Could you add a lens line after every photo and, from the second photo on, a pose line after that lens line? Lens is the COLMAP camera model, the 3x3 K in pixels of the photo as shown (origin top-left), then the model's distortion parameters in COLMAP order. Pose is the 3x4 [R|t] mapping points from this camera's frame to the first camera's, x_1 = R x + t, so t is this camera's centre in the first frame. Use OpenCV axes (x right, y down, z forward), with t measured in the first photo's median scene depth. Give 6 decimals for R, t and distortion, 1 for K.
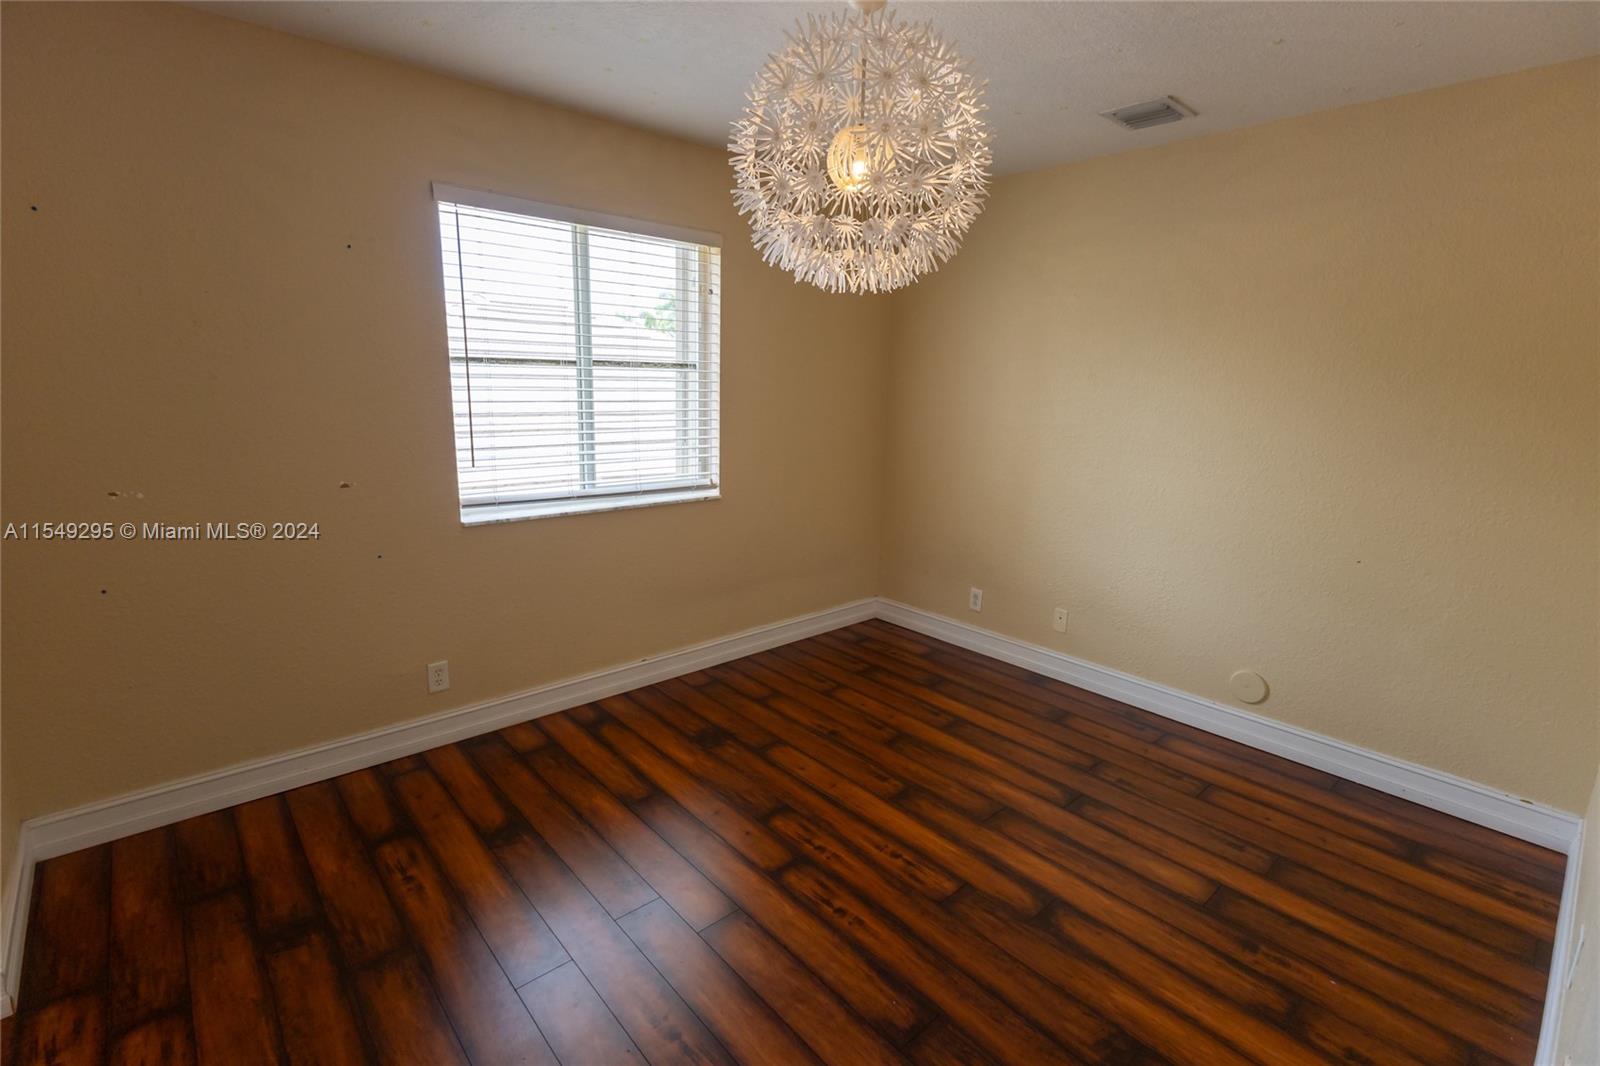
lens RADIAL K [[740.2, 0, 800.0], [0, 740.2, 533.0], [0, 0, 1]] dist [0.011537, -0.000028]
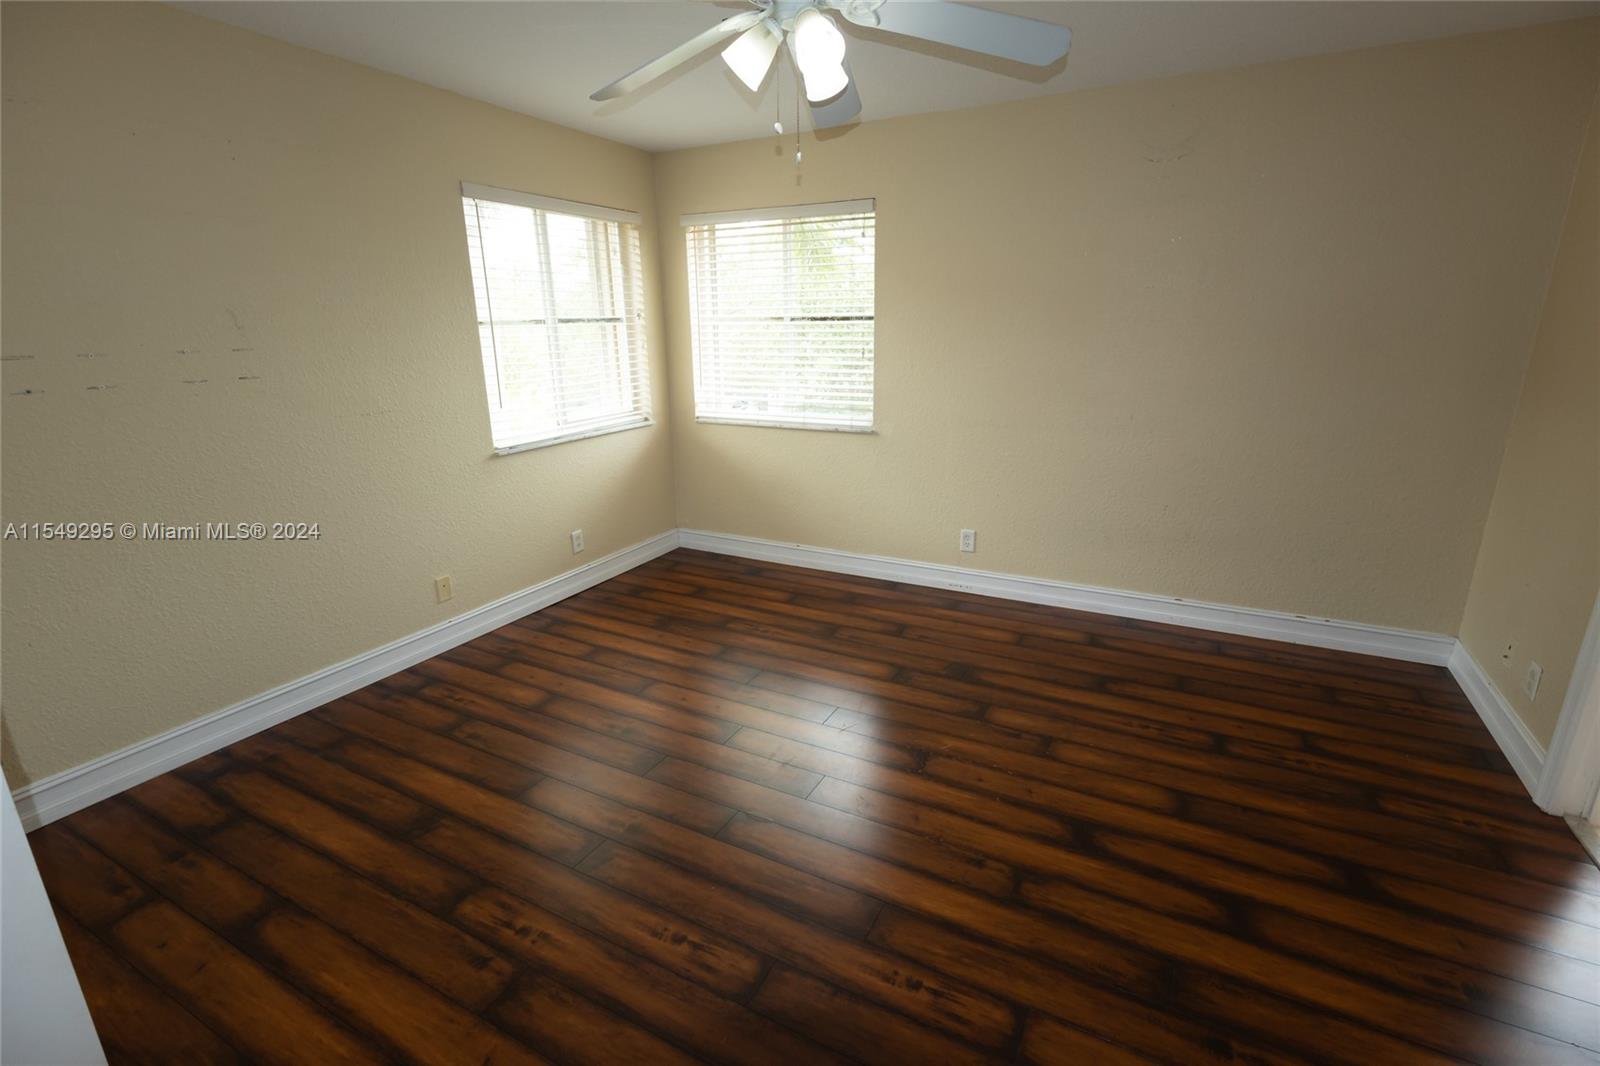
lens RADIAL K [[740.2, 0, 800.0], [0, 740.2, 533.0], [0, 0, 1]] dist [0.011537, -0.000028]
pose [[0.936194, -0.128343, 0.327214, -0.323037], [0.103639, 0.990358, 0.091926, 0.049393], [-0.335857, -0.052148, 0.940468, -0.313313]]
